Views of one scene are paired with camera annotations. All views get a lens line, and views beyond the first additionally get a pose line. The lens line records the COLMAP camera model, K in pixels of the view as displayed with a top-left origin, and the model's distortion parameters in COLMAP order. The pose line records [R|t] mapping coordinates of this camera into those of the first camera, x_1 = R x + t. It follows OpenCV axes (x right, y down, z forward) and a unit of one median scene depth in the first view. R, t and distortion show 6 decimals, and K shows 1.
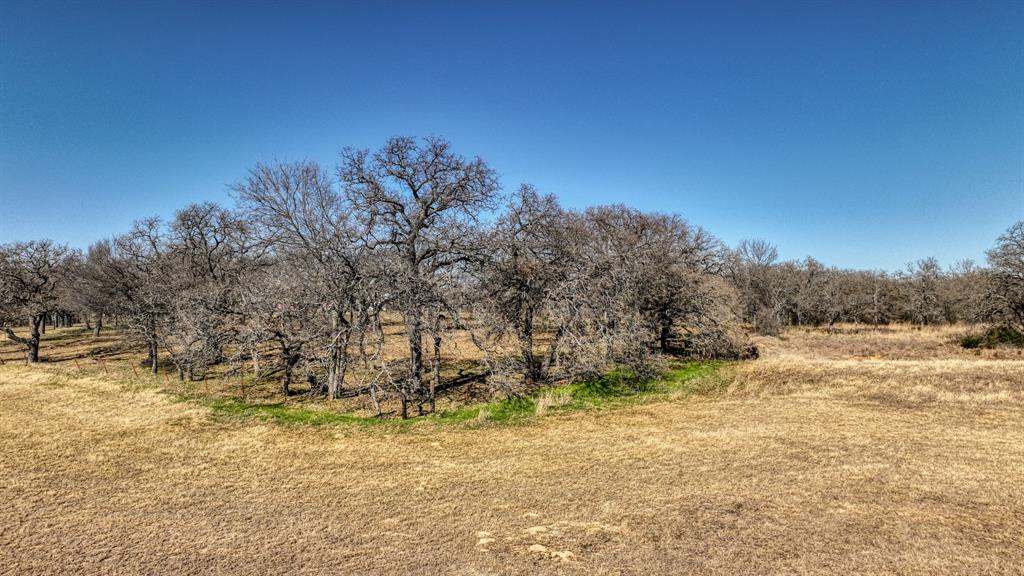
lens RADIAL K [[708.3, 0, 510.3], [0, 708.3, 288.5], [0, 0, 1]] dist [0.001244, 0.011726]
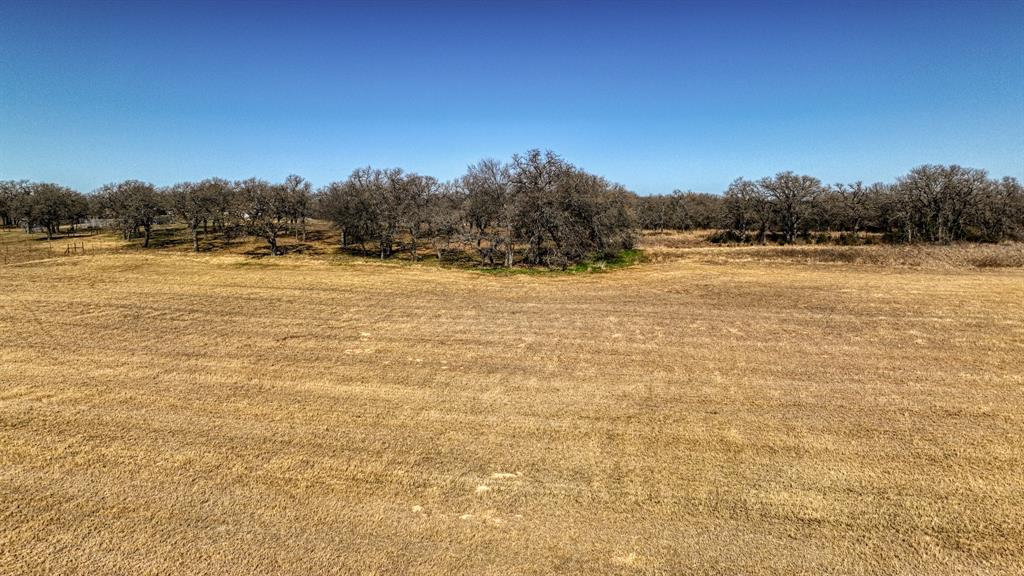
lens RADIAL K [[708.3, 0, 513.3], [0, 708.3, 288.7], [0, 0, 1]] dist [0.001244, 0.011726]
pose [[0.932419, -0.037648, 0.359412, -0.731545], [-0.010792, 0.991214, 0.131828, -0.050336], [-0.361217, -0.126797, 0.923821, -0.757519]]
